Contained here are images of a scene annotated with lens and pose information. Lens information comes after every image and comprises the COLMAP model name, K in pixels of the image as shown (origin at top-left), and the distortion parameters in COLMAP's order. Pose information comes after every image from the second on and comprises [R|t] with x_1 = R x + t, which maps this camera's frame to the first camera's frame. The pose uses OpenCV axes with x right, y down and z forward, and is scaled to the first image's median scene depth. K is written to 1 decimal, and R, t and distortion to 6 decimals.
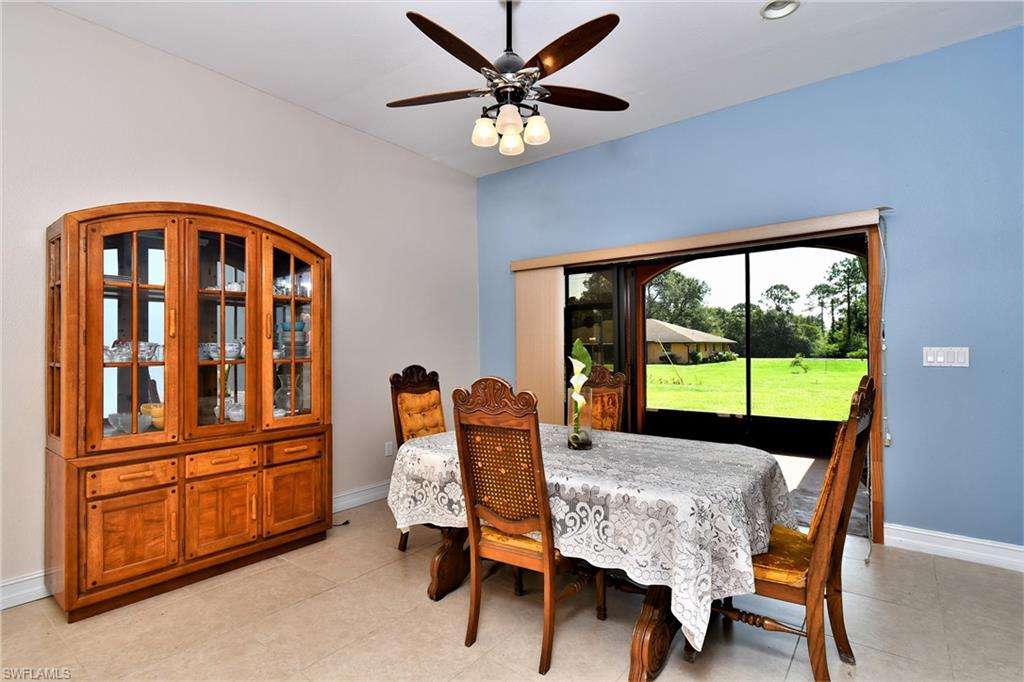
lens RADIAL K [[500.9, 0, 514.9], [0, 500.9, 345.0], [0, 0, 1]] dist [0.000604, -0.001137]
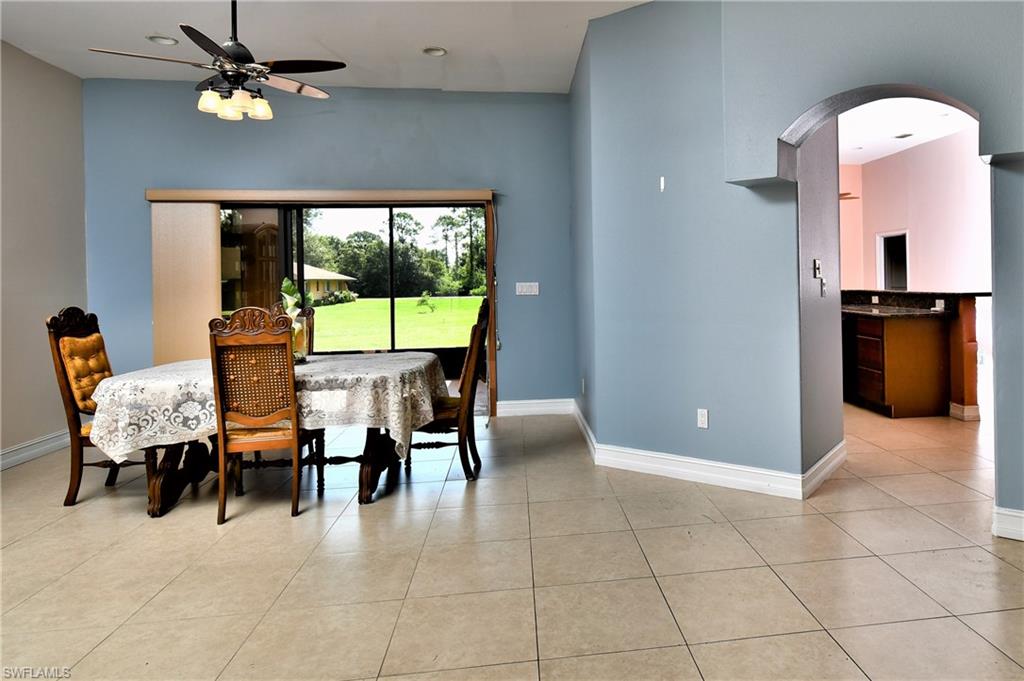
lens RADIAL K [[632.8, 0, 614.2], [0, 632.8, 282.8], [0, 0, 1]] dist [0.001785, -0.000036]
pose [[0.689476, -0.008149, 0.724263, -0.375474], [0.008291, 0.999960, 0.003358, 0.000463], [-0.724262, 0.003690, 0.689516, -0.542835]]
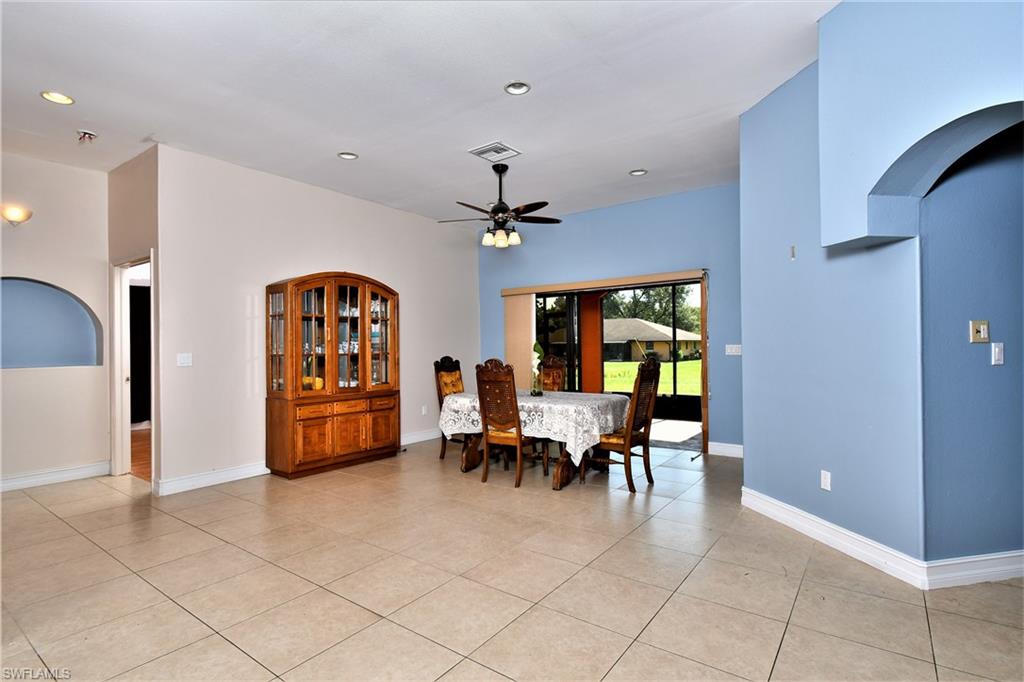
lens RADIAL K [[500.9, 0, 514.9], [0, 500.9, 345.0], [0, 0, 1]] dist [0.000604, -0.001137]
pose [[0.999809, -0.004214, 0.019072, 0.004499], [0.004169, 0.999988, 0.002396, -0.002296], [-0.019082, -0.002316, 0.999815, -0.797523]]
